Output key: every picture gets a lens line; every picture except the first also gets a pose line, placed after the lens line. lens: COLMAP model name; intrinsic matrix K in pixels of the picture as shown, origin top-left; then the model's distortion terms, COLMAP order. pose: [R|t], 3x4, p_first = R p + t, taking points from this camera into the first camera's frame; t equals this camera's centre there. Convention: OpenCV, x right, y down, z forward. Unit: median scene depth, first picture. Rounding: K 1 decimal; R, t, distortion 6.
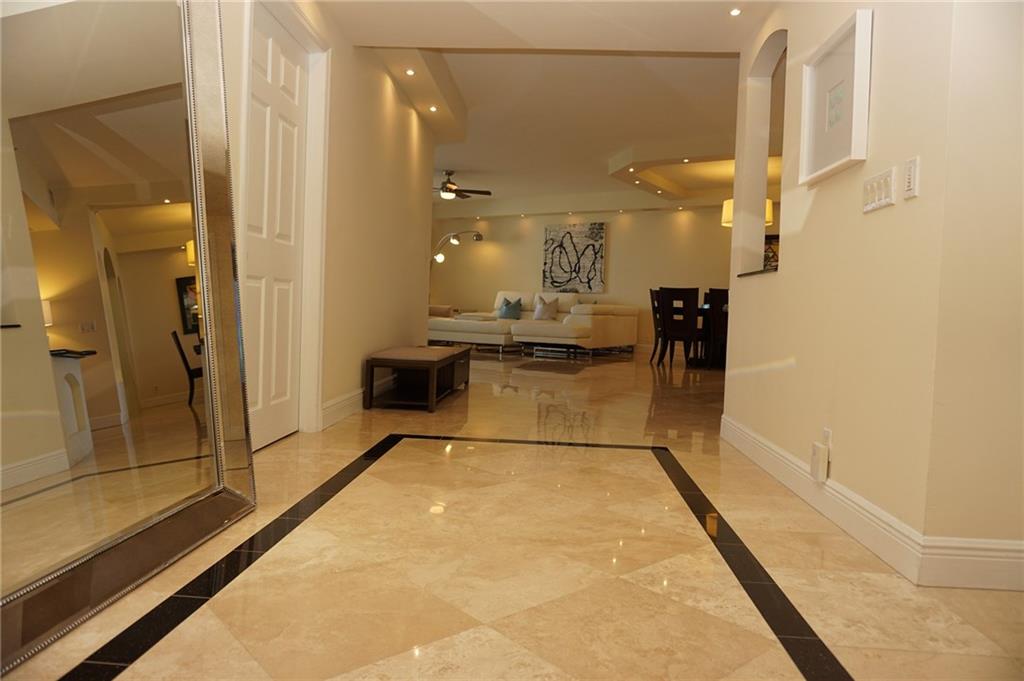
lens RADIAL K [[682.7, 0, 514.8], [0, 682.7, 337.1], [0, 0, 1]] dist [-0.031302, 0.006475]
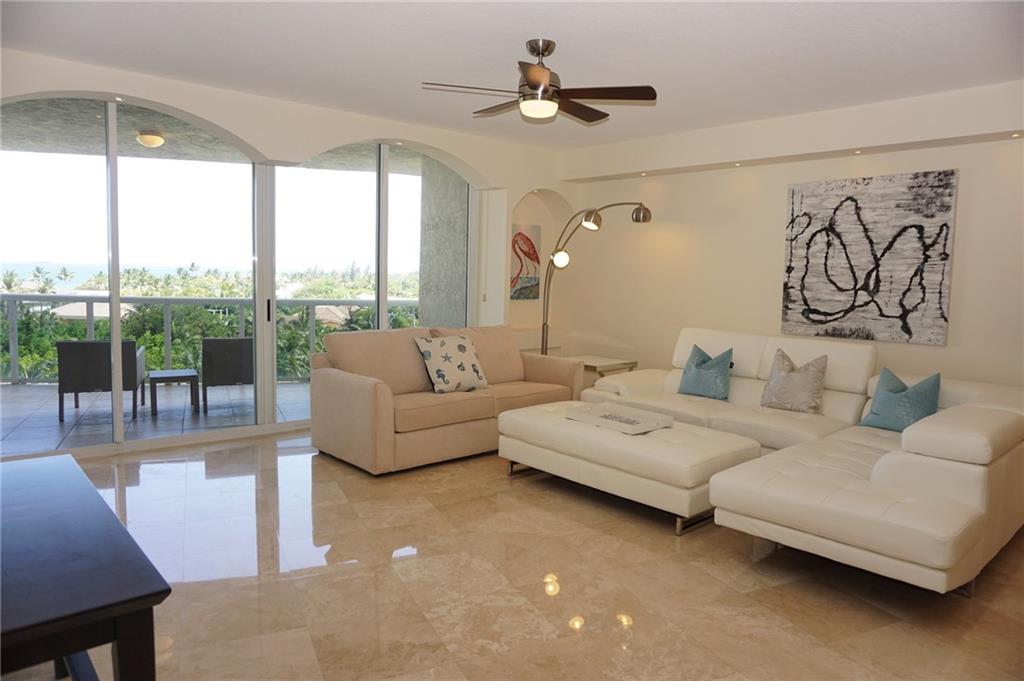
lens RADIAL K [[679.8, 0, 511.7], [0, 679.8, 334.1], [0, 0, 1]] dist [-0.026705, 0.002574]
pose [[0.959139, 0.016071, -0.282477, -0.004614], [-0.005099, 0.999205, 0.039535, -0.084594], [0.282888, -0.036479, 0.958459, 0.537367]]
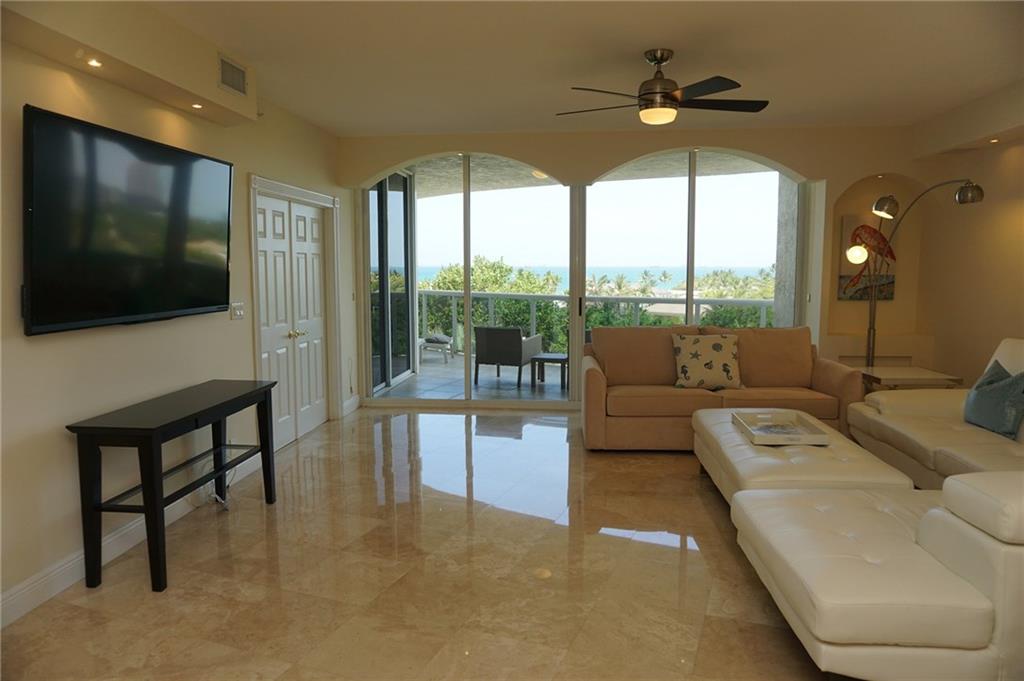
lens RADIAL K [[682.7, 0, 514.8], [0, 682.7, 337.1], [0, 0, 1]] dist [-0.031302, 0.006475]
pose [[0.456476, 0.057769, -0.887858, 0.184227], [-0.020891, 0.998311, 0.054215, -0.085794], [0.889490, -0.006199, 0.456912, 0.635117]]
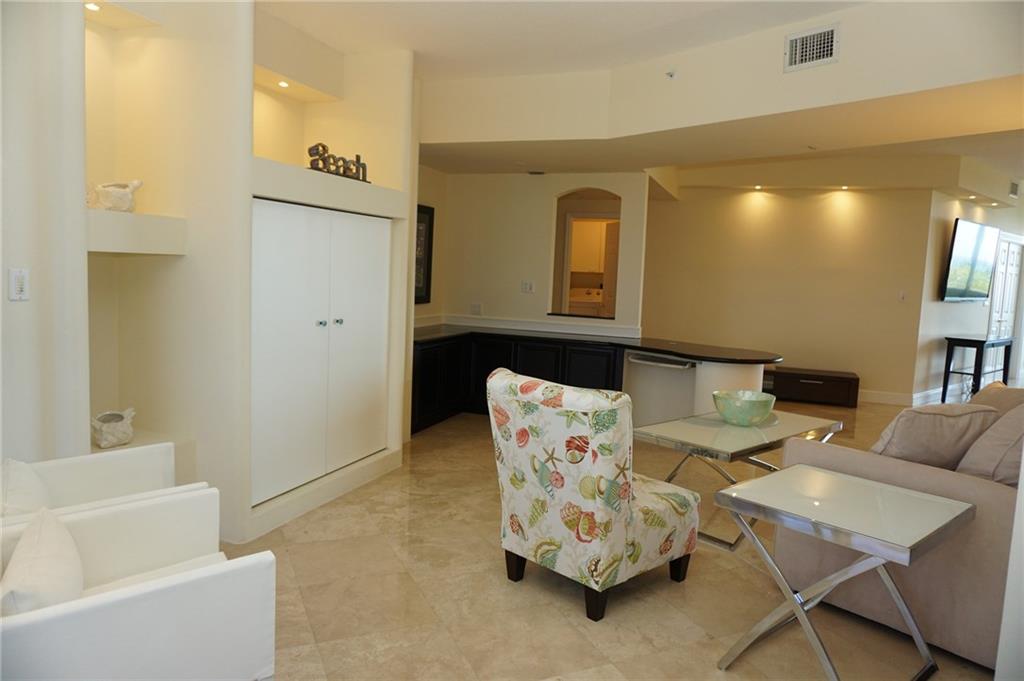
lens RADIAL K [[682.7, 0, 514.8], [0, 682.7, 337.1], [0, 0, 1]] dist [-0.031302, 0.006475]
pose [[-0.296492, 0.042372, -0.954095, 0.637070], [-0.088205, 0.993531, 0.071533, -0.044519], [0.950953, 0.105365, -0.290837, 0.395304]]
